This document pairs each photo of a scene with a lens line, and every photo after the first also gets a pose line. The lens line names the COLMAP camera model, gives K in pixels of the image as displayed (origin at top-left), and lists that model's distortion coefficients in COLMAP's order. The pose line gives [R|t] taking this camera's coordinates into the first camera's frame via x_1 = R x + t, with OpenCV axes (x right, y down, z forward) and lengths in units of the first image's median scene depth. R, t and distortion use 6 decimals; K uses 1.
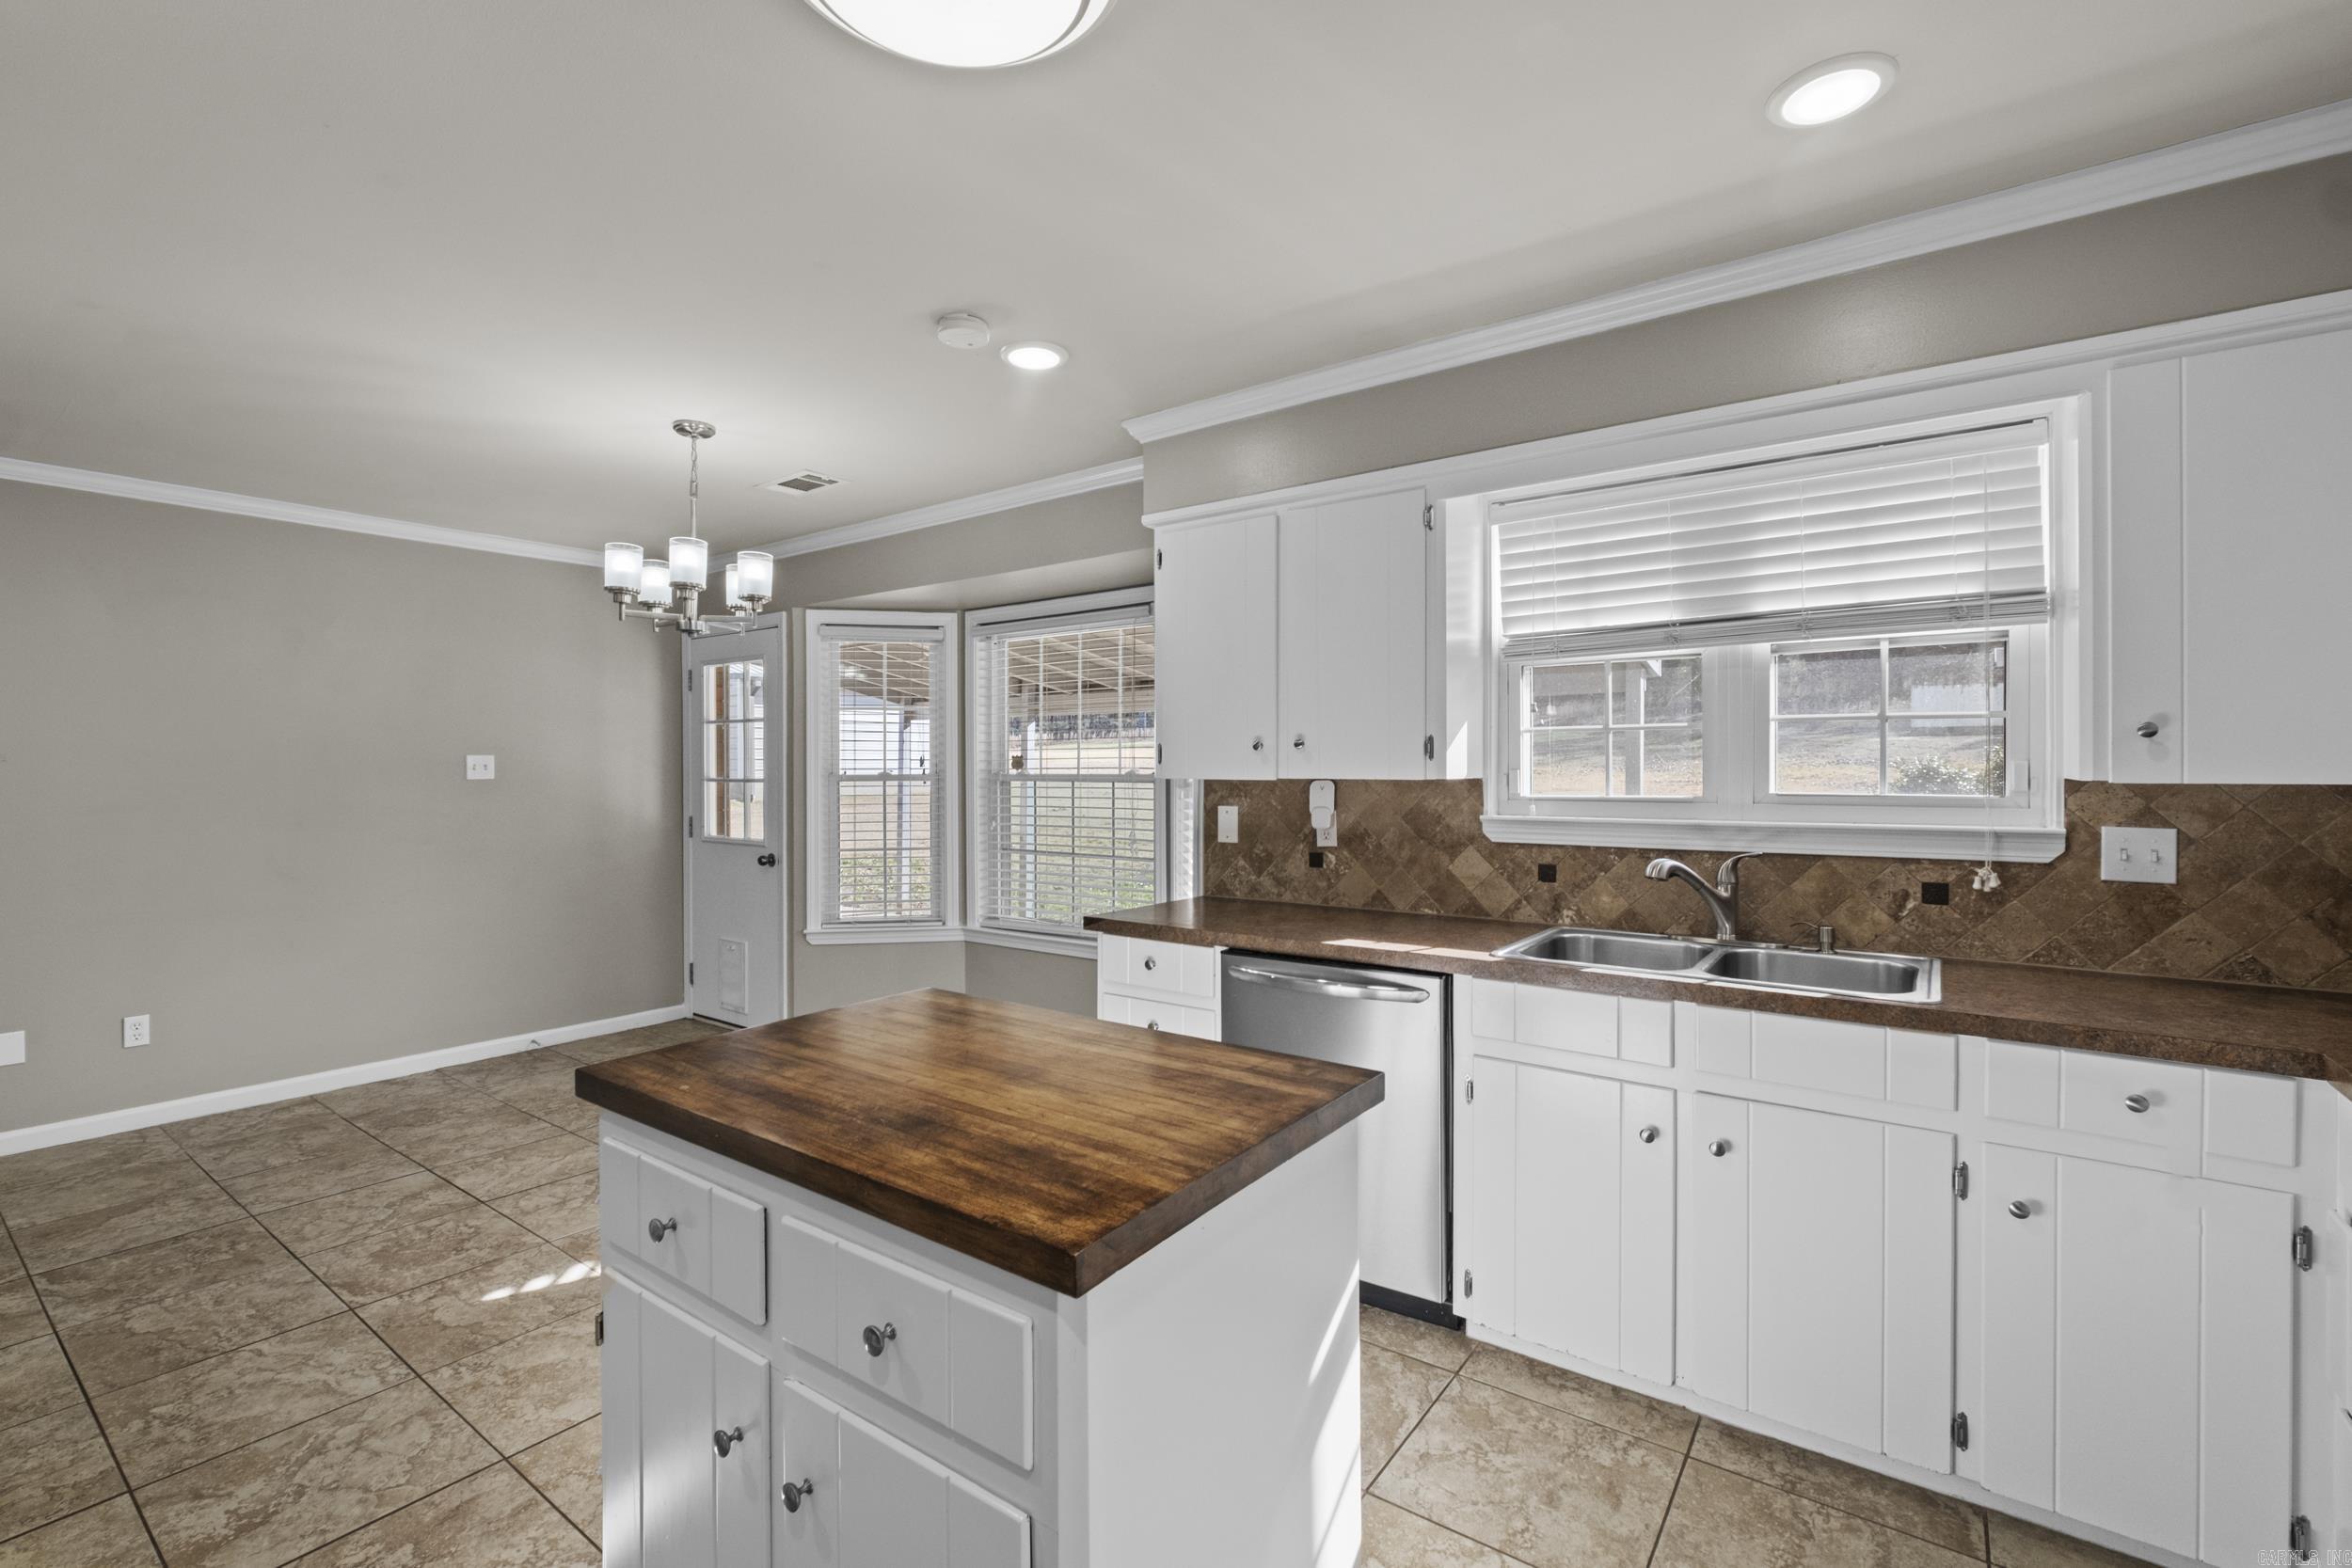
lens RADIAL K [[1028.3, 0, 1159.7], [0, 1028.3, 783.1], [0, 0, 1]] dist [-0.006780, 0.000128]
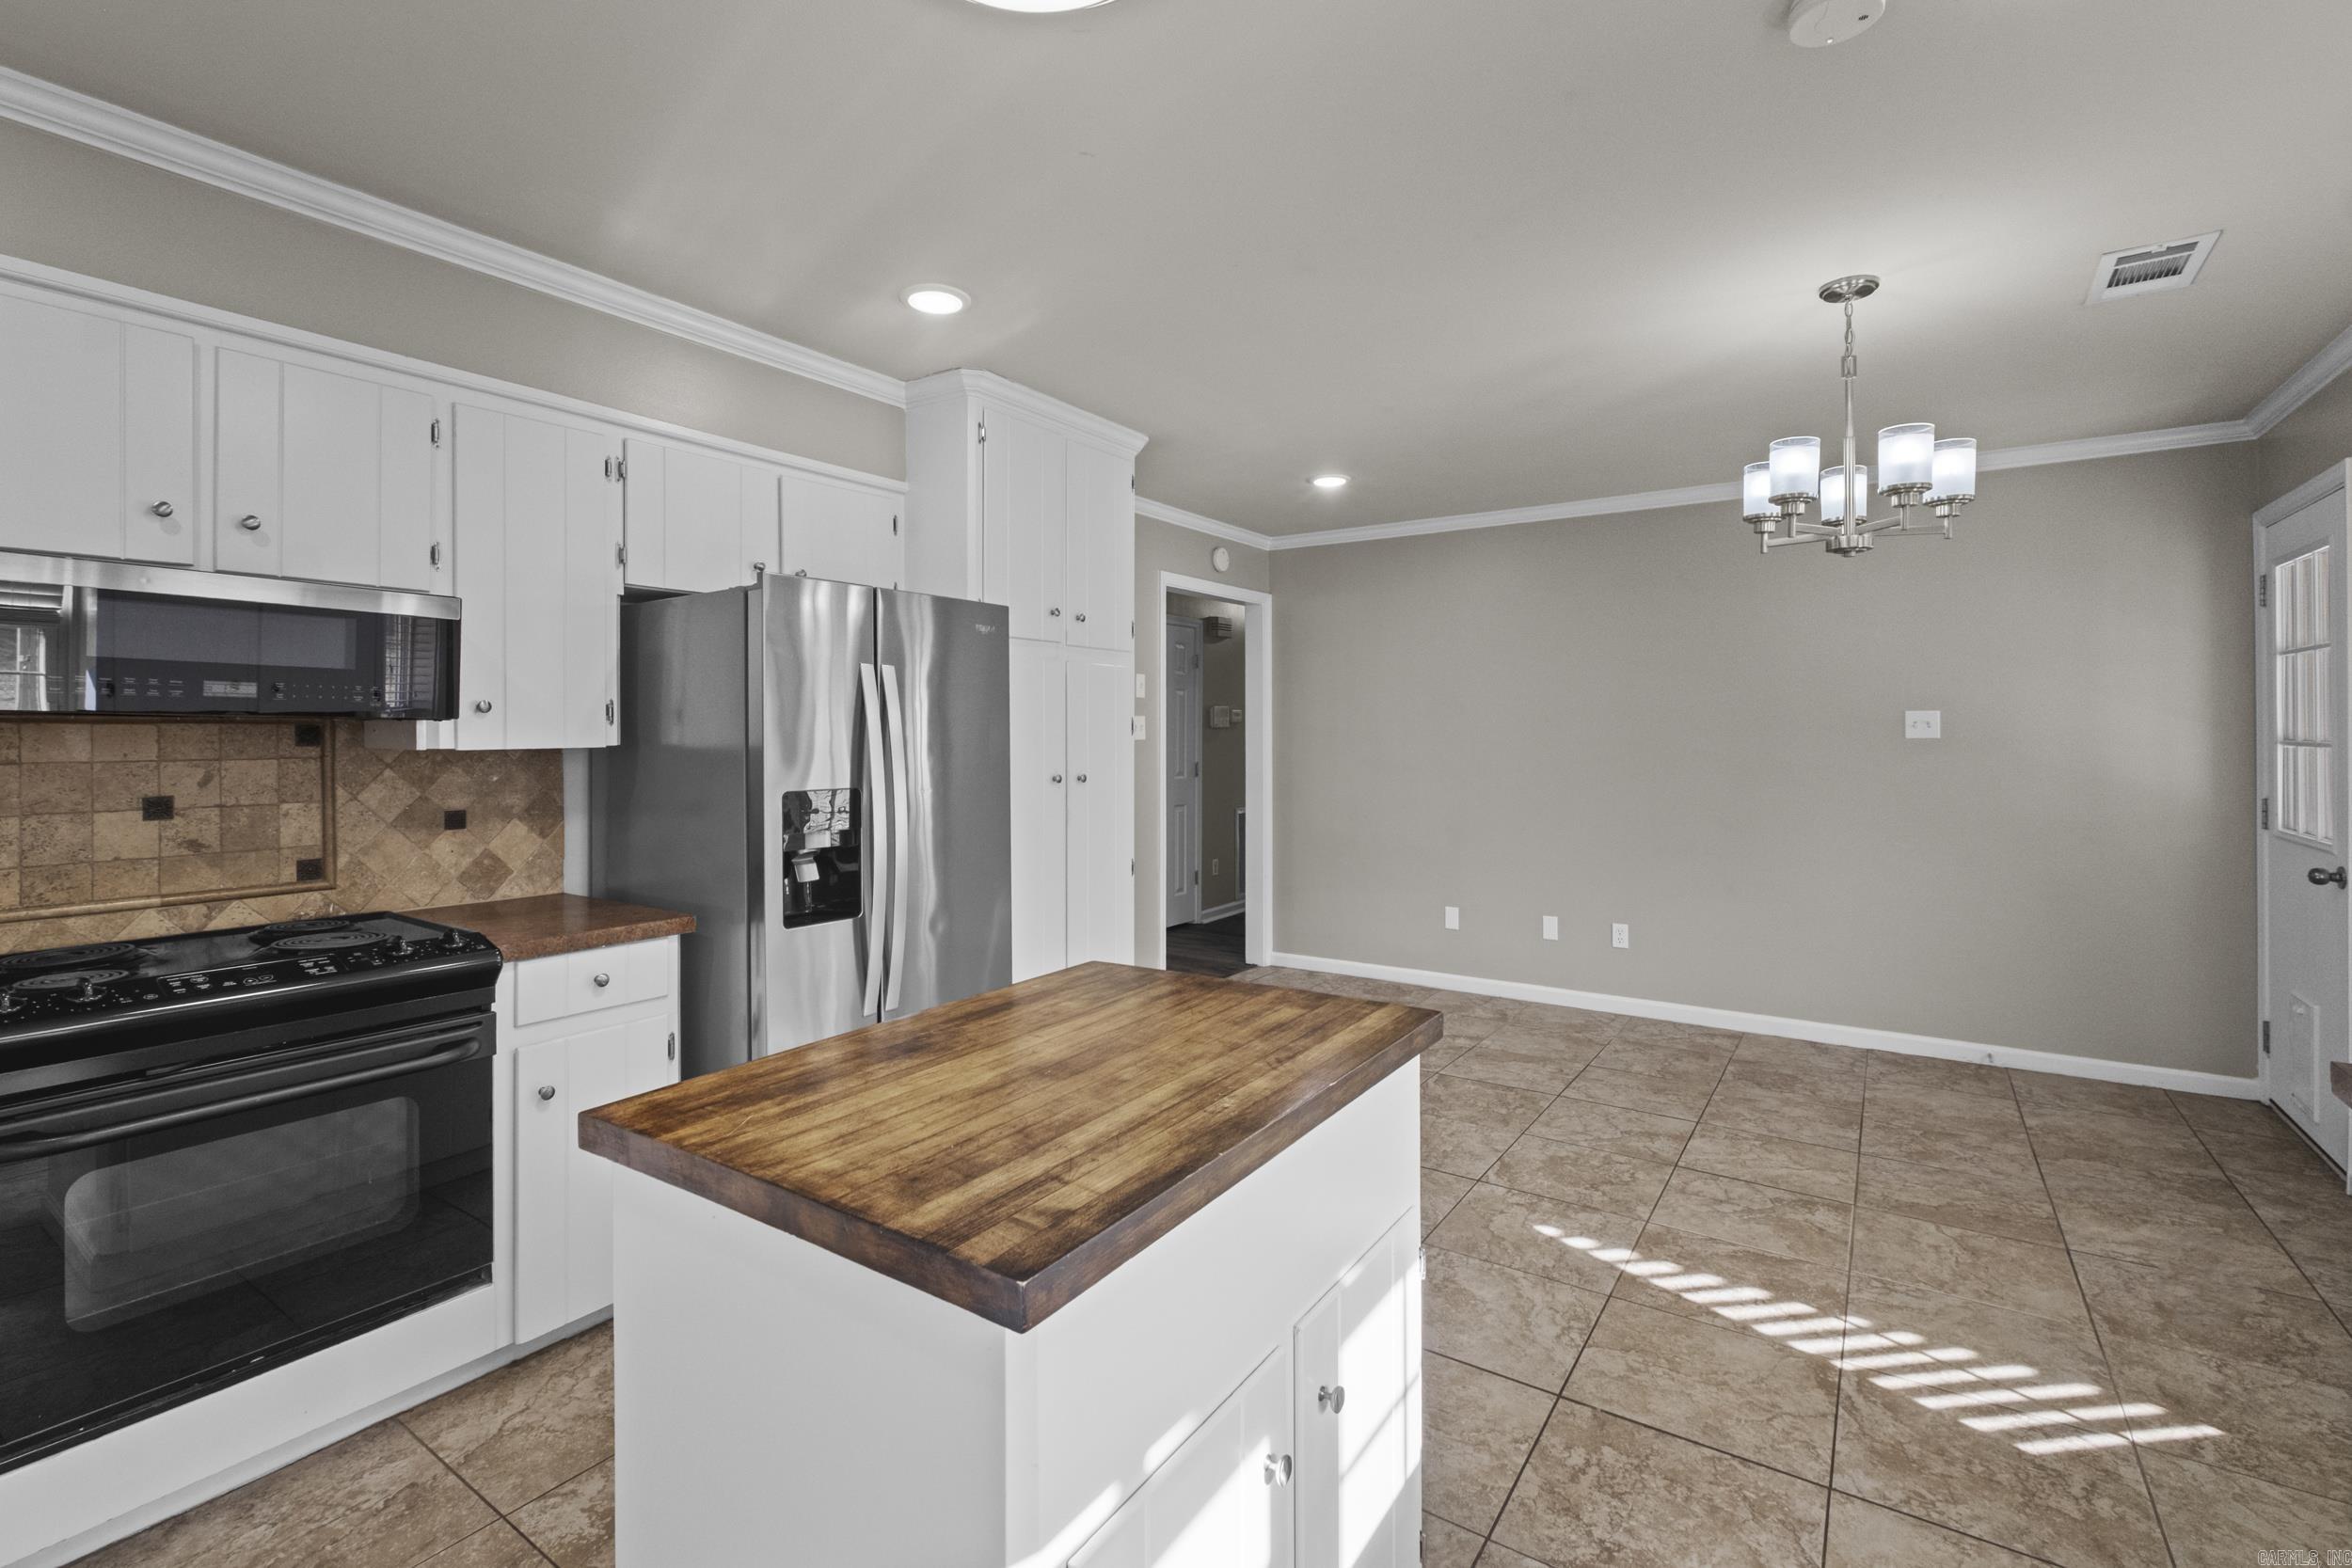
lens RADIAL K [[1055.3, 0, 1141.2], [0, 1055.3, 739.5], [0, 0, 1]] dist [-0.008179, -0.000436]
pose [[0.022438, 0.009051, -0.999707, 0.388297], [-0.010459, 0.999906, 0.008818, -0.005855], [0.999694, 0.010258, 0.022531, 0.526396]]
